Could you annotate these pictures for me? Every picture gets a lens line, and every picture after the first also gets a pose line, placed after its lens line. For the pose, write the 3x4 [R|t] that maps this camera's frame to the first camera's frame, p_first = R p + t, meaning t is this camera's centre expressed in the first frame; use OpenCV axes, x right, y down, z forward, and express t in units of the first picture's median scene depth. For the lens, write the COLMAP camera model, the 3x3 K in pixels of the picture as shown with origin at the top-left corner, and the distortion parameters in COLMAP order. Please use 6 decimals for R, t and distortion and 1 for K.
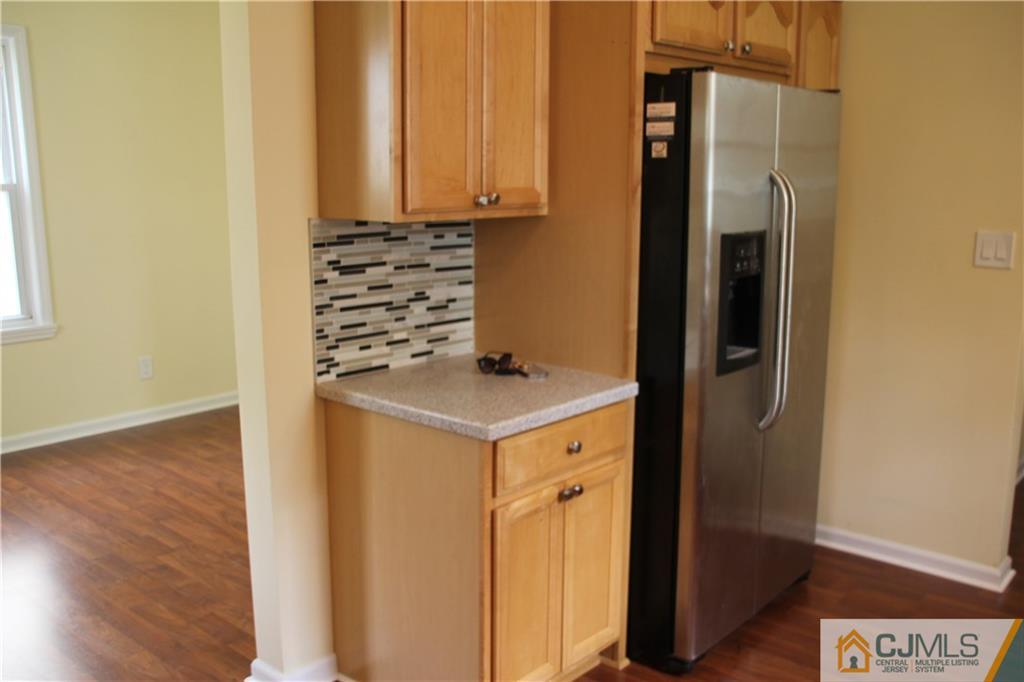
lens RADIAL K [[961.1, 0, 511.9], [0, 961.1, 342.7], [0, 0, 1]] dist [-0.070663, 0.000000]
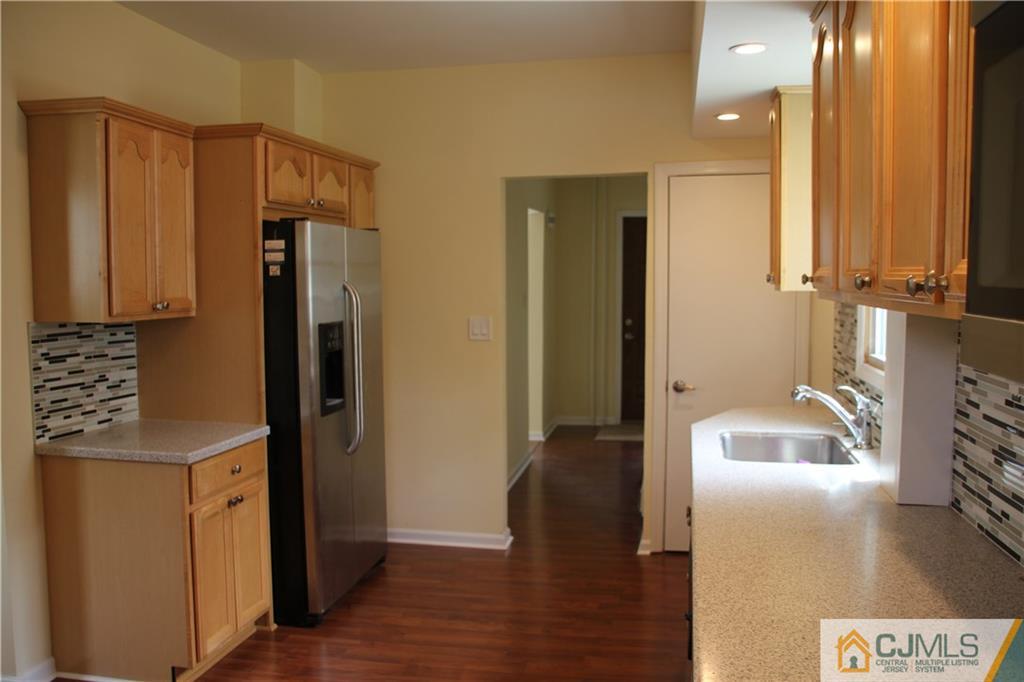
lens RADIAL K [[907.5, 0, 516.4], [0, 907.5, 343.2], [0, 0, 1]] dist [-0.129434, 0.126496]
pose [[0.869853, -0.043915, 0.491352, -0.211383], [0.097363, 0.991721, -0.083729, 0.067913], [-0.483607, 0.120672, 0.866927, -0.396816]]
